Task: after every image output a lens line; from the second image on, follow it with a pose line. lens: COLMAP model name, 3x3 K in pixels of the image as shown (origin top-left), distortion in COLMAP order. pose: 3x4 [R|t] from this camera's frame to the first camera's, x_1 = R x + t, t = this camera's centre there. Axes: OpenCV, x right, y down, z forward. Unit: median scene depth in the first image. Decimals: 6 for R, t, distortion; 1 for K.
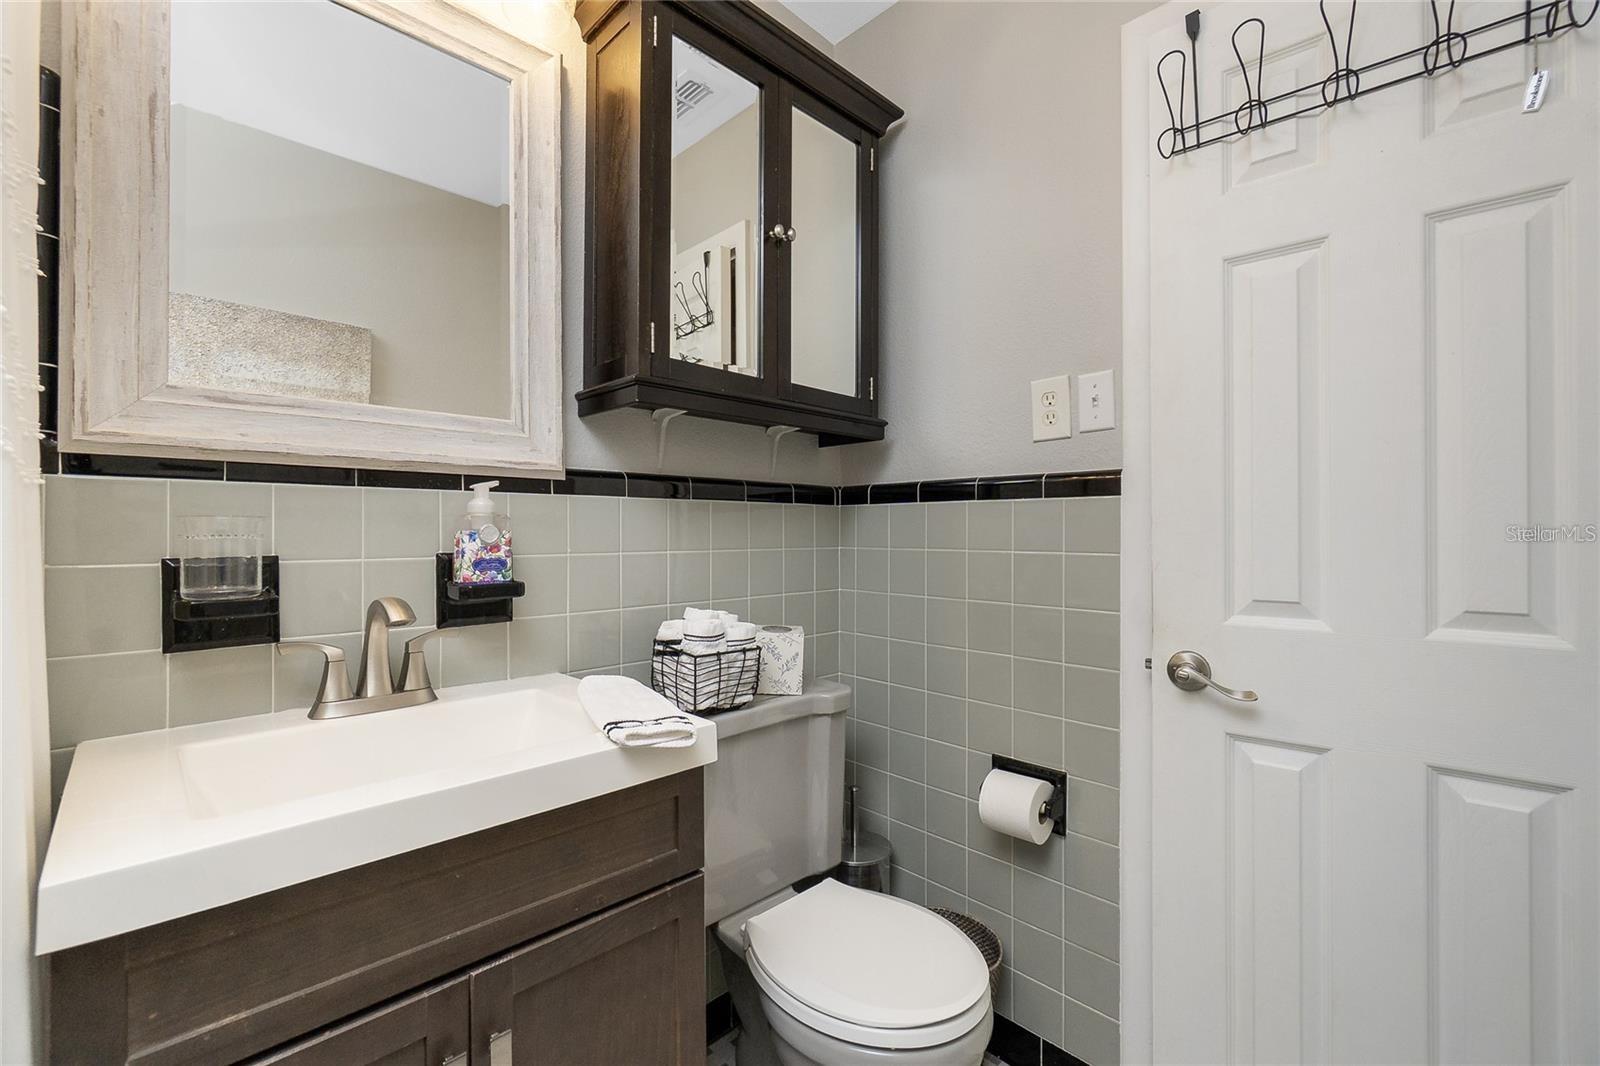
lens RADIAL K [[733.5, 0, 800.0], [0, 733.5, 533.0], [0, 0, 1]] dist [-0.000955, -0.000211]
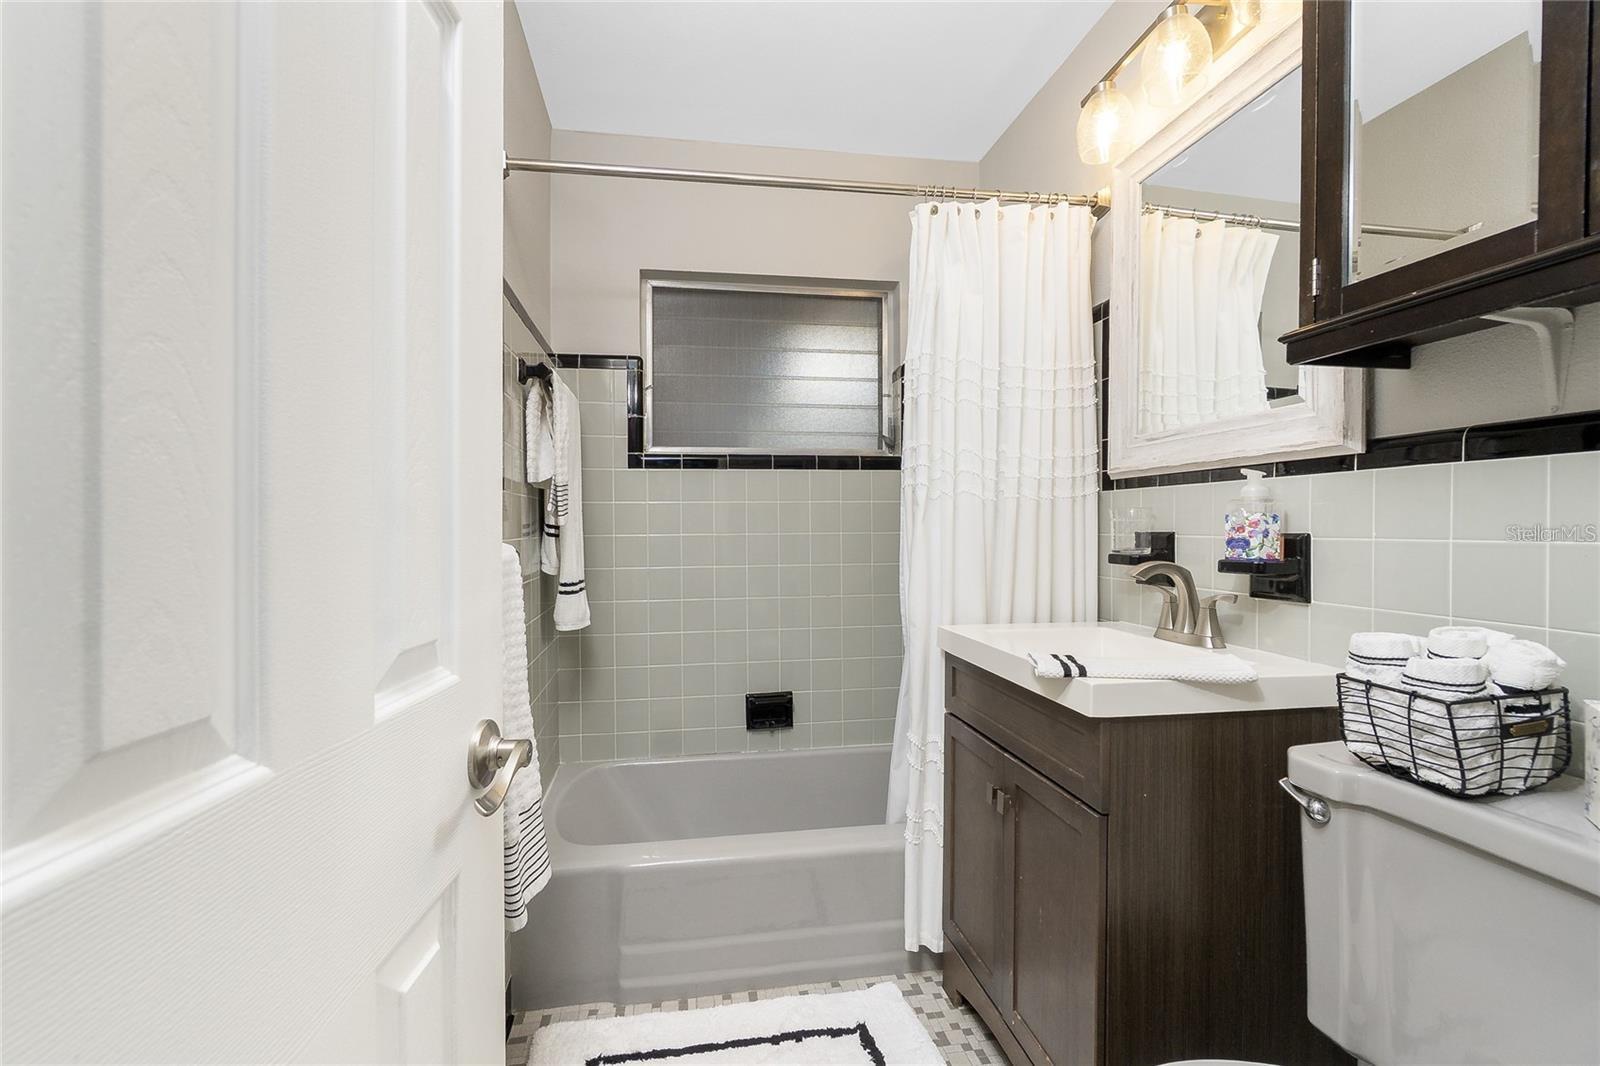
lens RADIAL K [[708.7, 0, 804.0], [0, 708.7, 524.6], [0, 0, 1]] dist [-0.002672, -0.000409]
pose [[-0.588134, -0.001900, -0.808761, 0.843251], [0.000967, 0.999995, -0.003053, 0.016447], [0.808763, -0.002578, -0.588129, 1.078981]]
